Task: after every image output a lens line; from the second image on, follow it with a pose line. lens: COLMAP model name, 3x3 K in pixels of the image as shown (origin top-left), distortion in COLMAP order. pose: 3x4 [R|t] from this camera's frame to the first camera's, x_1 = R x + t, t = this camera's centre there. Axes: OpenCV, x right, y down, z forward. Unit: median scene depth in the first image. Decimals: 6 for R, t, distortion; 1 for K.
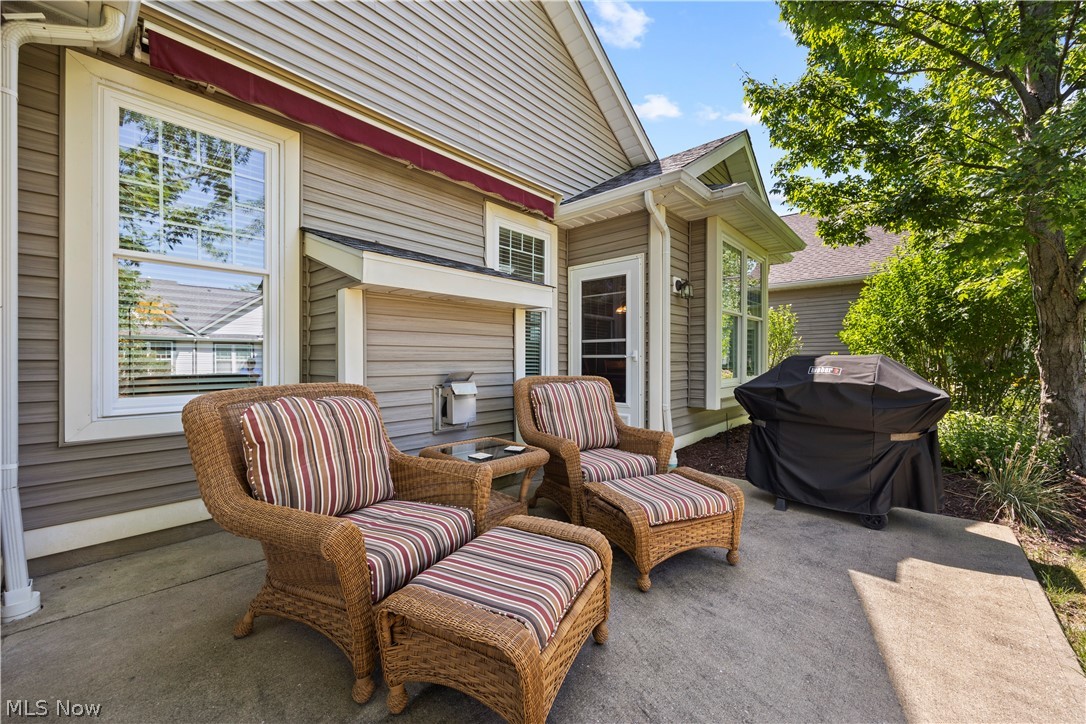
lens RADIAL K [[421.5, 0, 543.0], [0, 421.5, 362.0], [0, 0, 1]] dist [-0.002271, -0.000276]
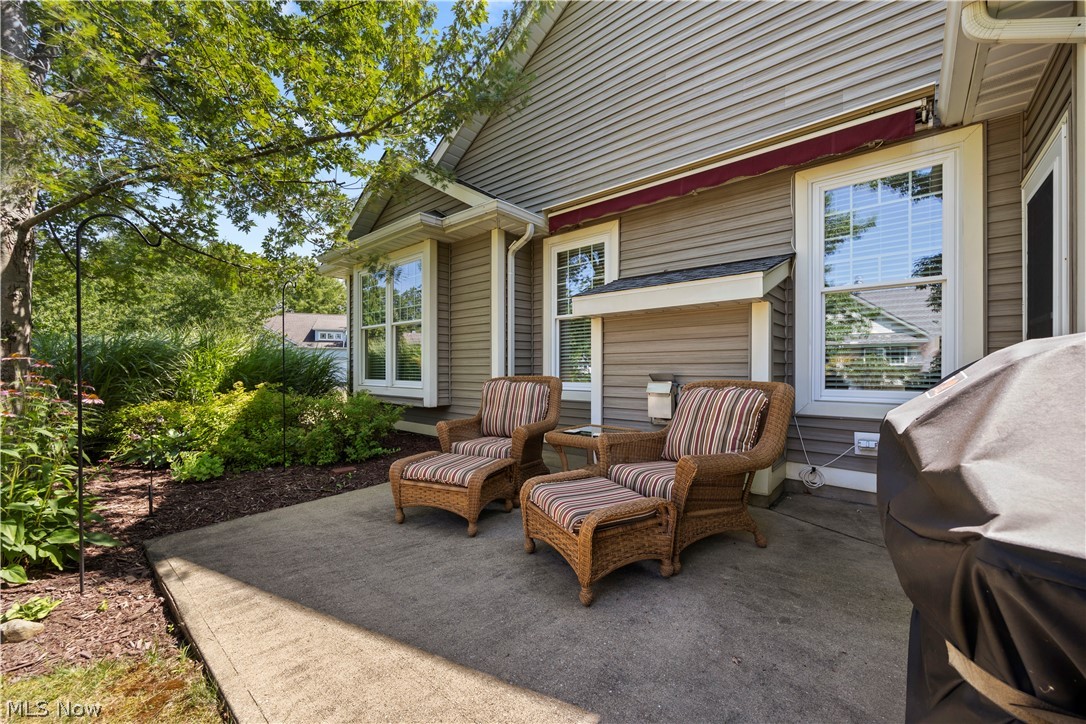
lens RADIAL K [[416.3, 0, 544.7], [0, 416.3, 363.1], [0, 0, 1]] dist [-0.000880, -0.000253]
pose [[0.033017, -0.009096, -0.999413, 0.830225], [-0.000392, 0.999958, -0.009114, 0.005727], [0.999455, 0.000693, 0.033012, 0.576874]]
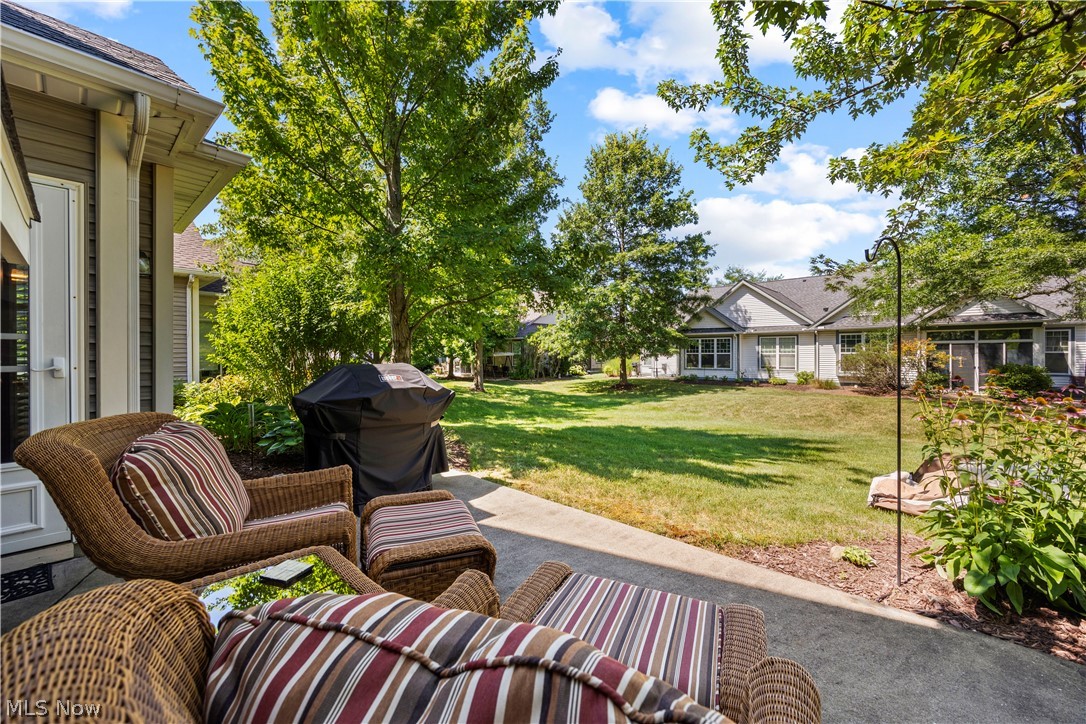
lens RADIAL K [[416.3, 0, 544.7], [0, 416.3, 363.1], [0, 0, 1]] dist [-0.000880, -0.000253]
pose [[-0.001121, -0.020630, 0.999787, -0.400402], [0.002968, 0.999783, 0.020633, -0.037650], [-0.999995, 0.002990, -0.001059, 0.488721]]
